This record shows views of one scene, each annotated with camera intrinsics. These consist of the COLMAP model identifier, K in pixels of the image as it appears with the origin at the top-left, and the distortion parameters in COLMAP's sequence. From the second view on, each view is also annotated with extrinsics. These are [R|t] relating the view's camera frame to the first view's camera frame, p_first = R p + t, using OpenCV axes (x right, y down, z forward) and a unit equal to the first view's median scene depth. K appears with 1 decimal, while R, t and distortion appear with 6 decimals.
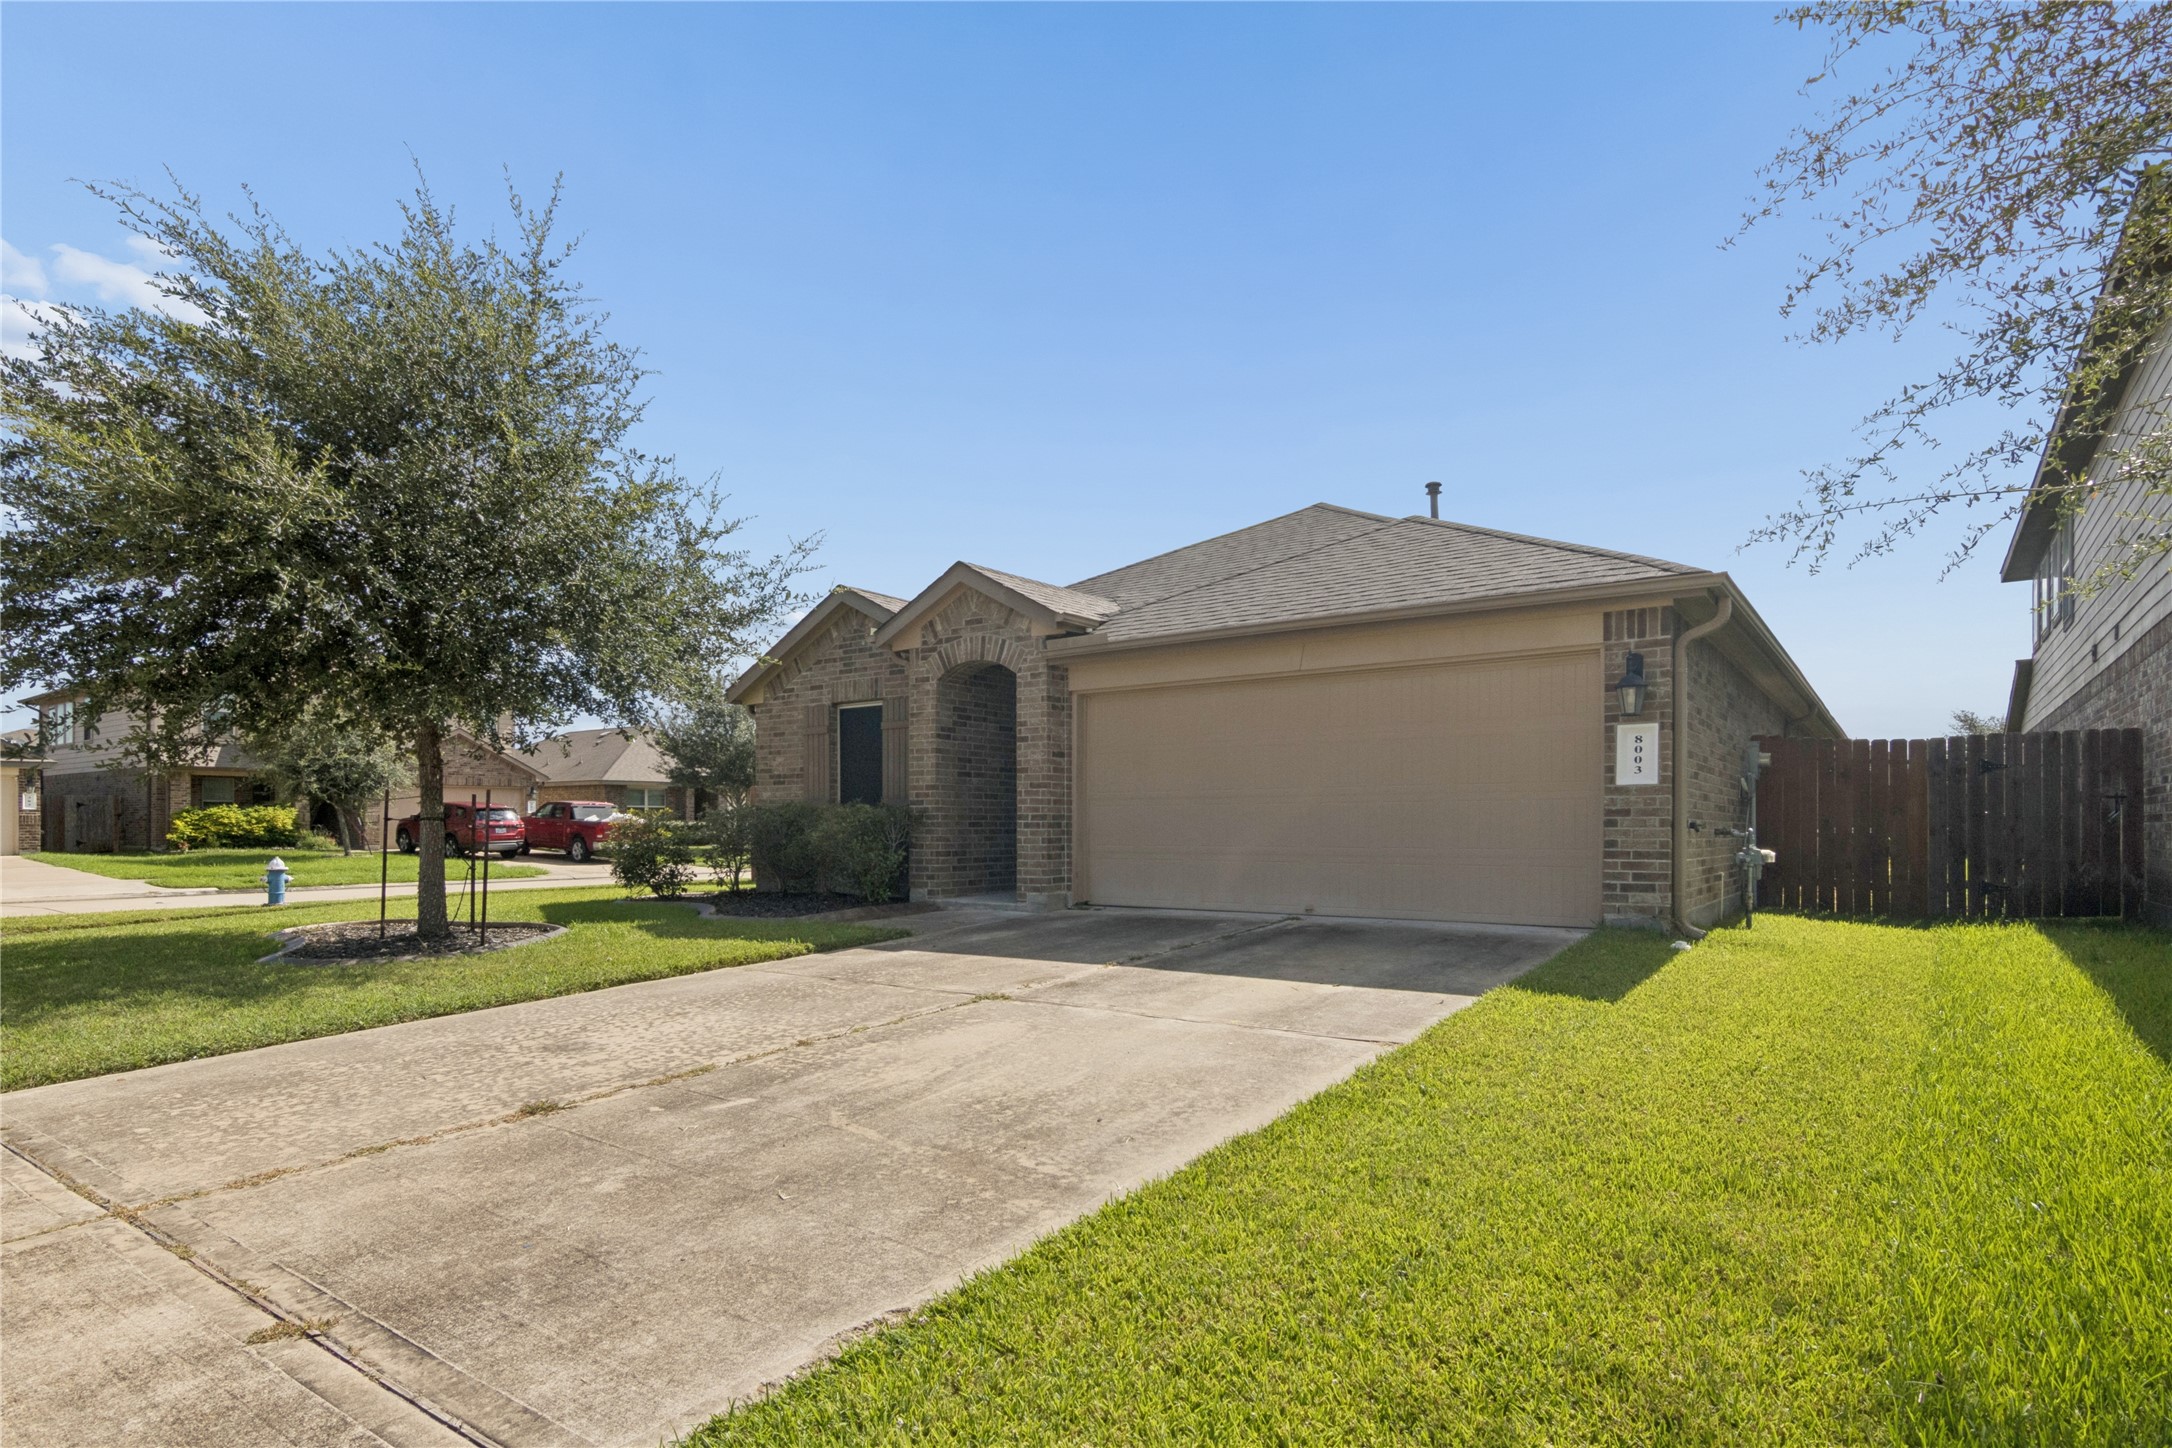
lens RADIAL K [[1143.8, 0, 1090.8], [0, 1143.8, 827.1], [0, 0, 1]] dist [-0.002091, -0.000155]
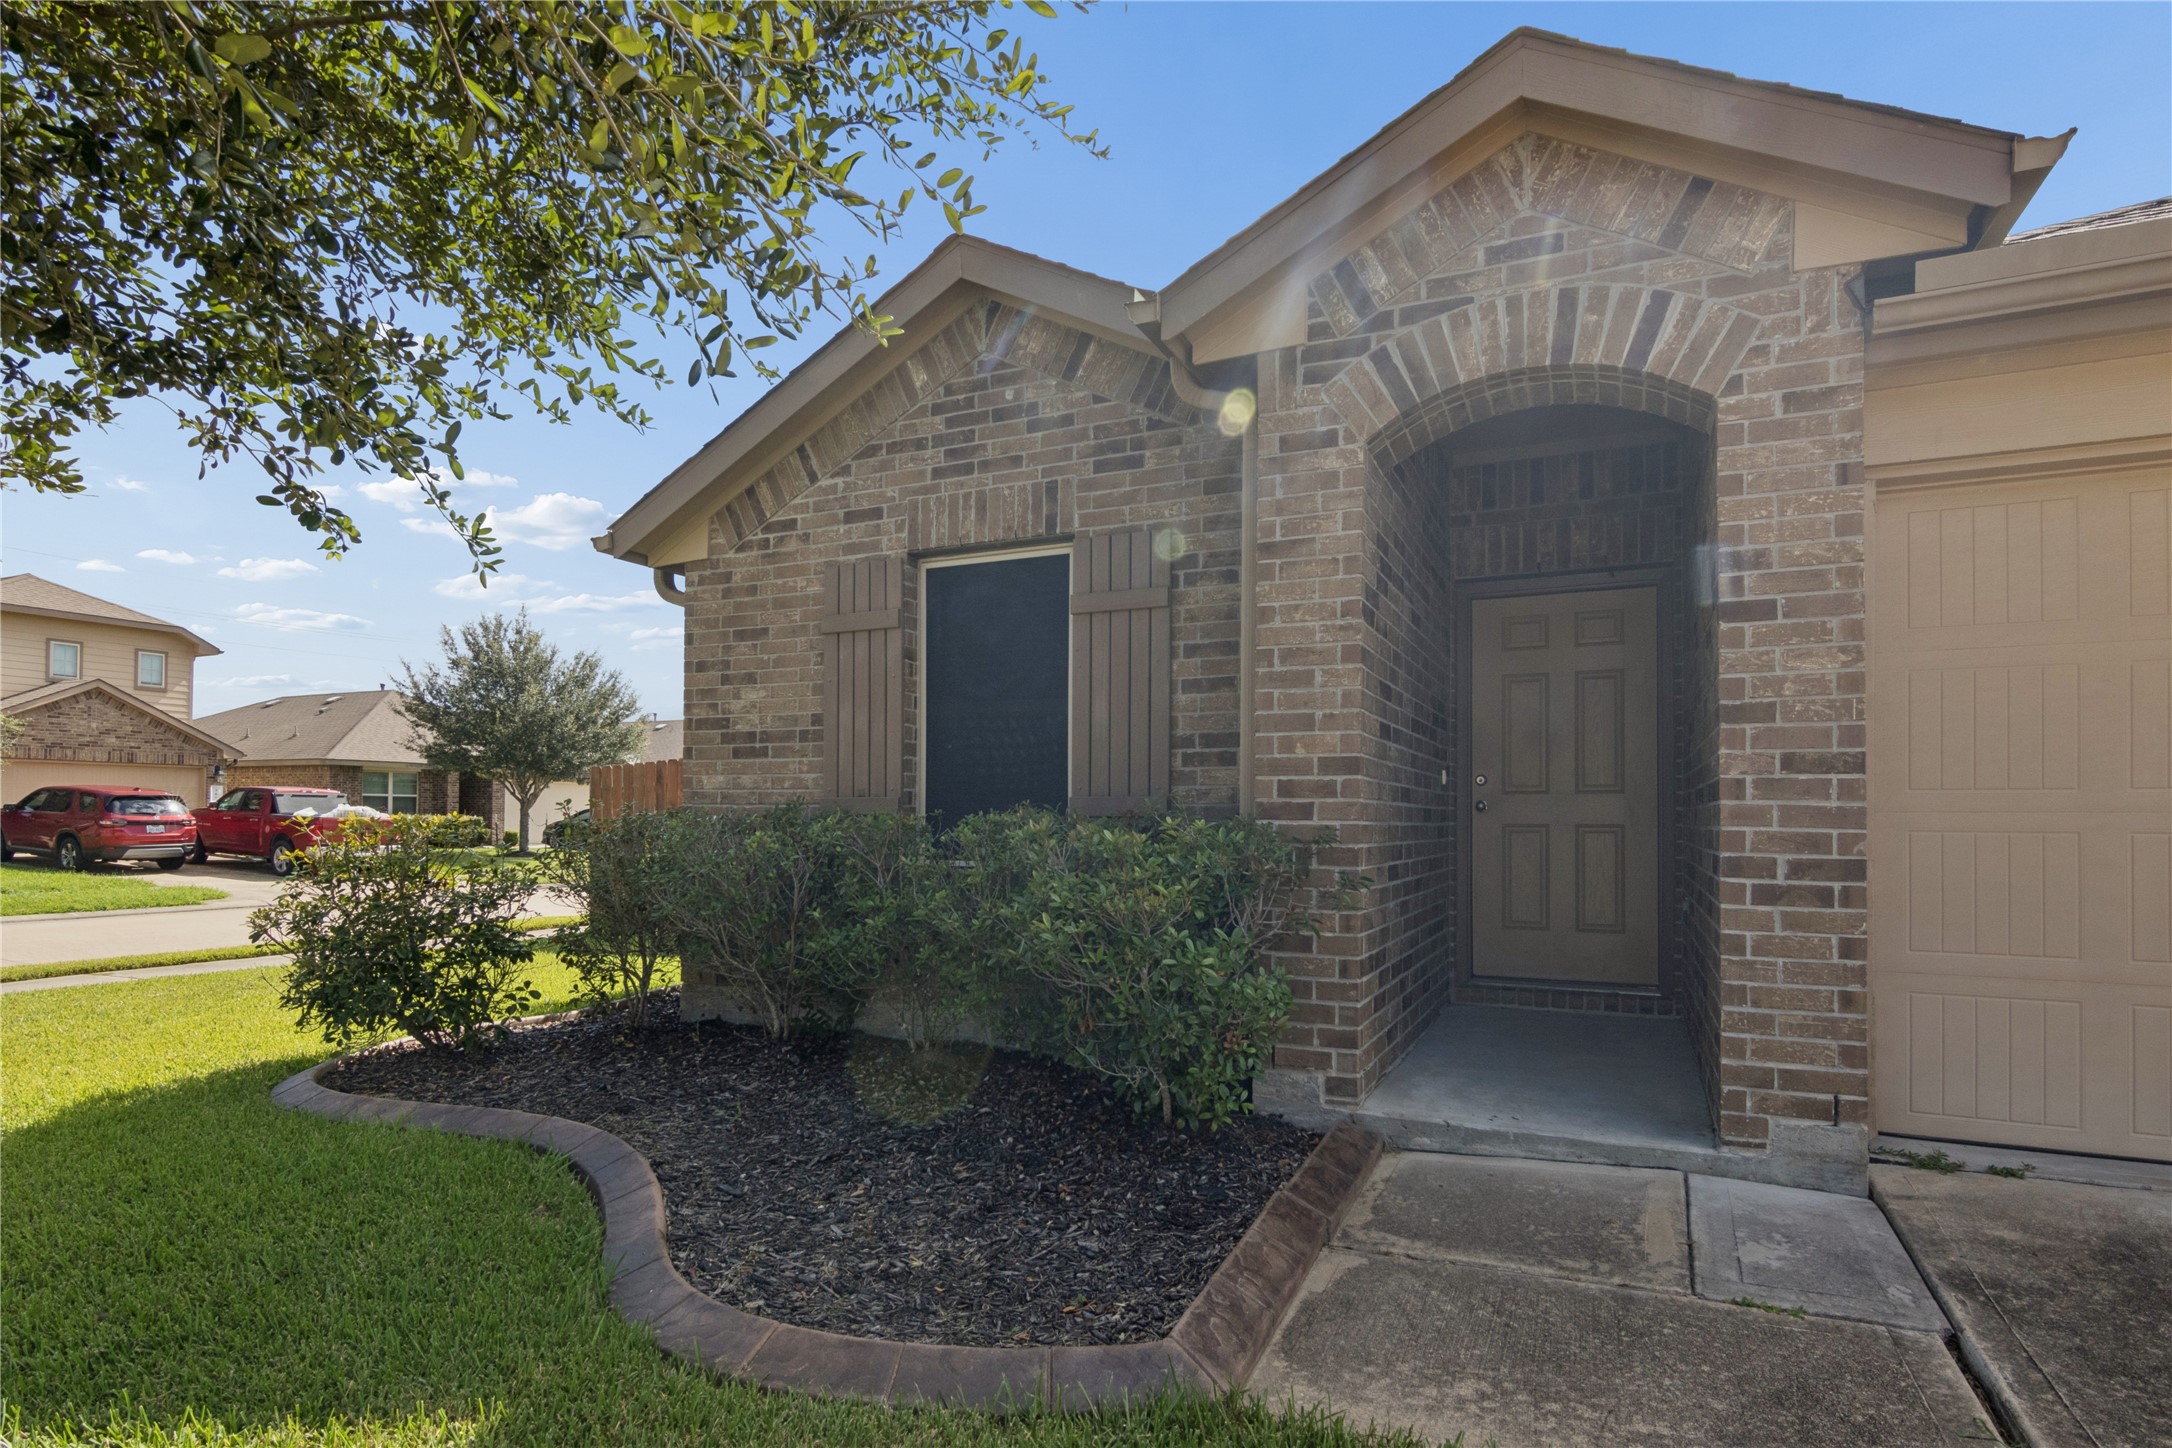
lens RADIAL K [[1143.8, 0, 1085.2], [0, 1143.8, 811.1], [0, 0, 1]] dist [-0.002091, -0.000155]
pose [[0.984505, 0.010480, 0.175045, -0.230228], [-0.008990, 0.999916, -0.009307, -0.015316], [-0.175128, 0.007589, 0.984516, 0.588508]]
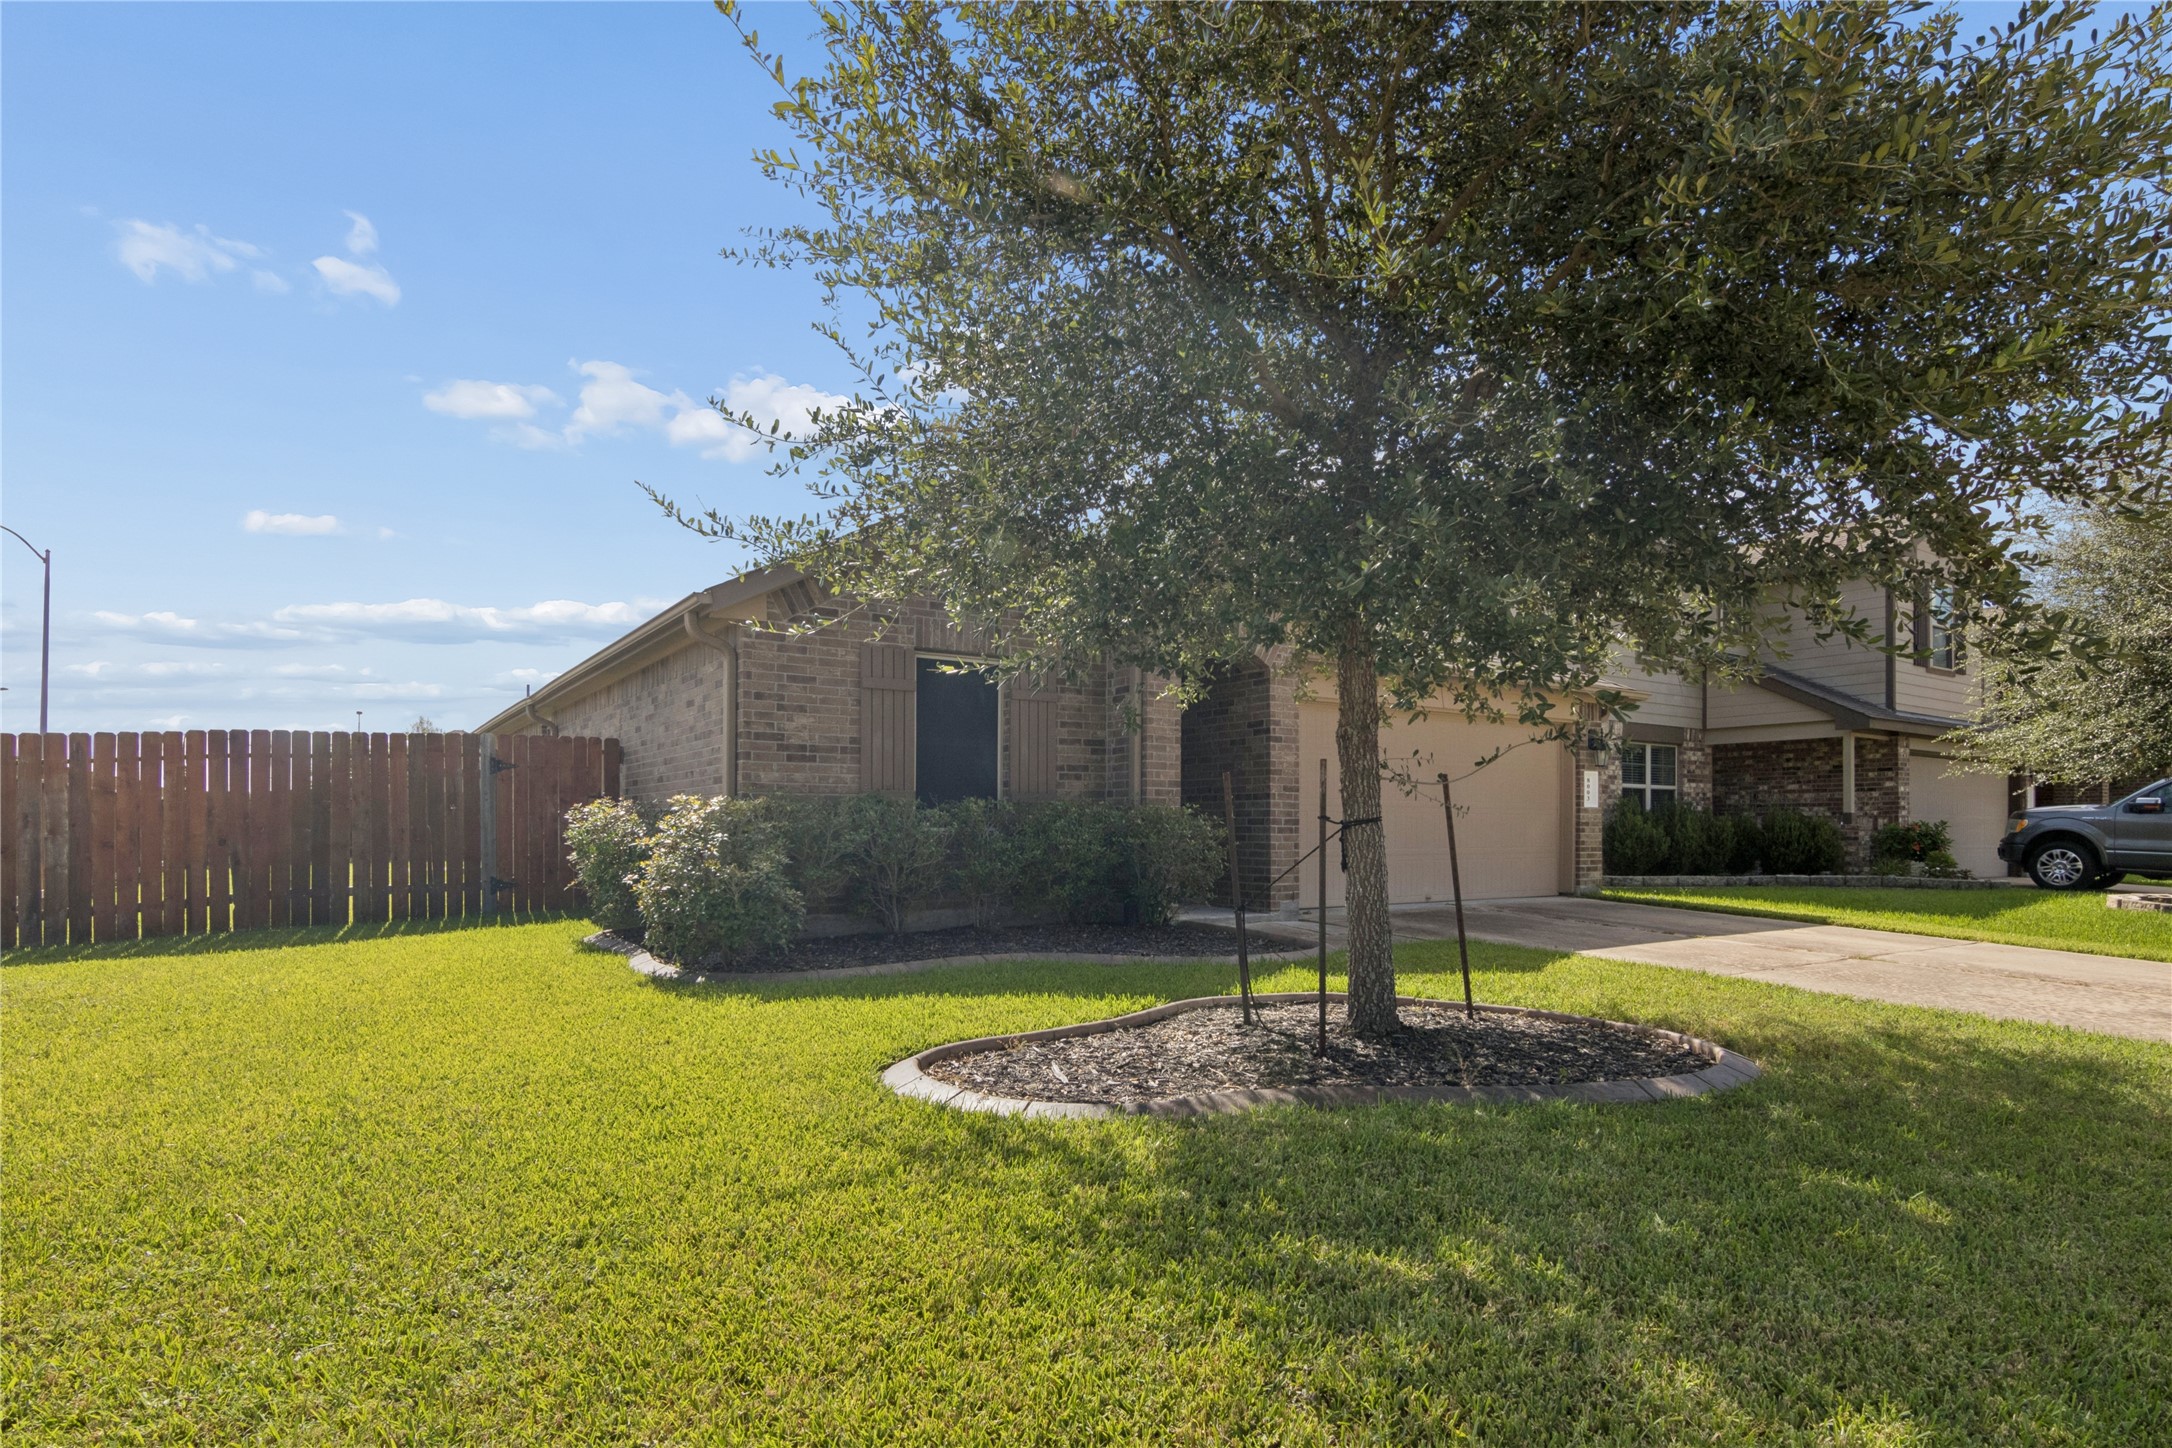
lens RADIAL K [[1143.8, 0, 1097.2], [0, 1143.8, 810.9], [0, 0, 1]] dist [-0.002091, -0.000155]
pose [[0.353709, 0.015201, 0.935232, -0.801693], [-0.004369, 0.999884, -0.014600, -0.002341], [-0.935345, 0.001078, 0.353734, 0.646484]]
